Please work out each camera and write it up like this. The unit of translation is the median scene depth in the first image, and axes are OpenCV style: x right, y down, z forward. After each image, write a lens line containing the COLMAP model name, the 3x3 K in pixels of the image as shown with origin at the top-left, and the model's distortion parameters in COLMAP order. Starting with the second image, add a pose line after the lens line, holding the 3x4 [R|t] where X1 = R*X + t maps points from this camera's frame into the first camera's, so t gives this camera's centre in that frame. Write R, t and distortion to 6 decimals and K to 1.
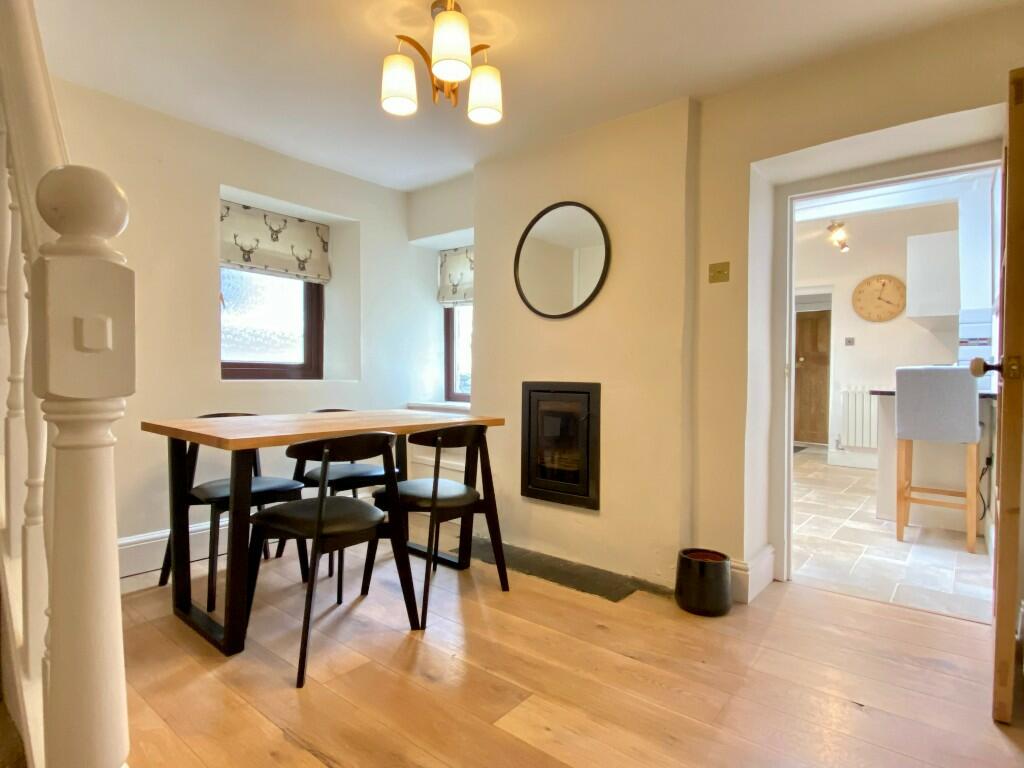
lens RADIAL K [[533.0, 0, 505.8], [0, 533.0, 379.1], [0, 0, 1]] dist [-0.020077, -0.002051]
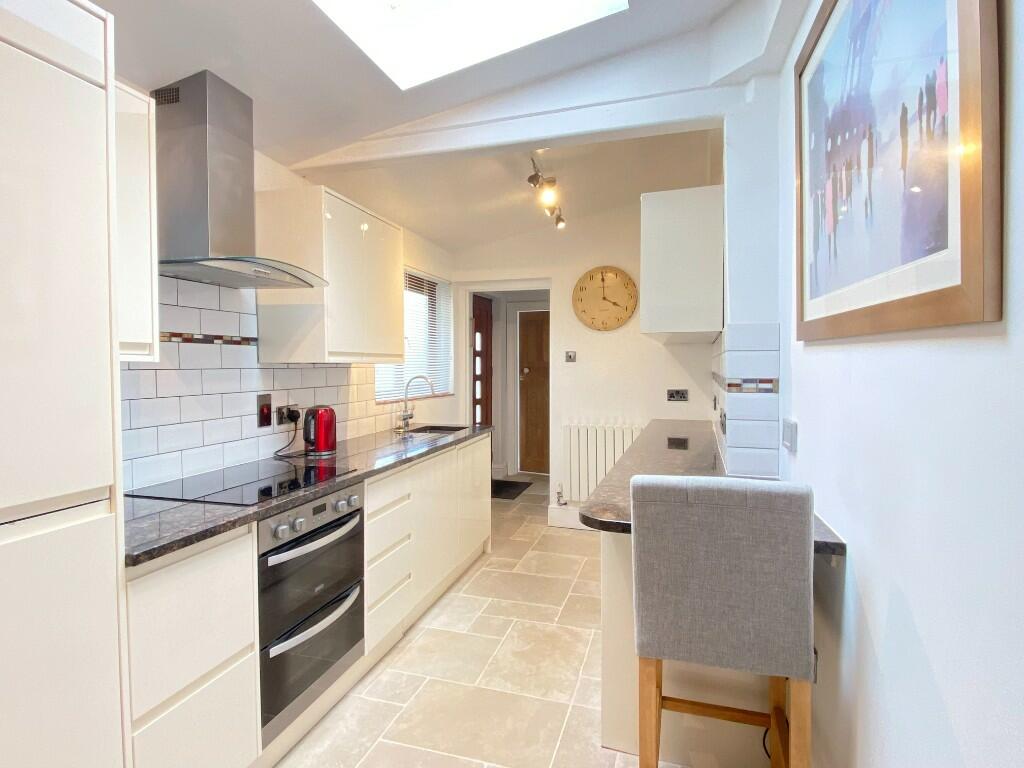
lens RADIAL K [[533.0, 0, 511.3], [0, 533.0, 380.3], [0, 0, 1]] dist [-0.020077, -0.002051]
pose [[0.907028, -0.027773, 0.420154, 0.277460], [0.020225, 0.999544, 0.022410, -0.058894], [-0.420585, -0.011829, 0.907176, 0.382624]]
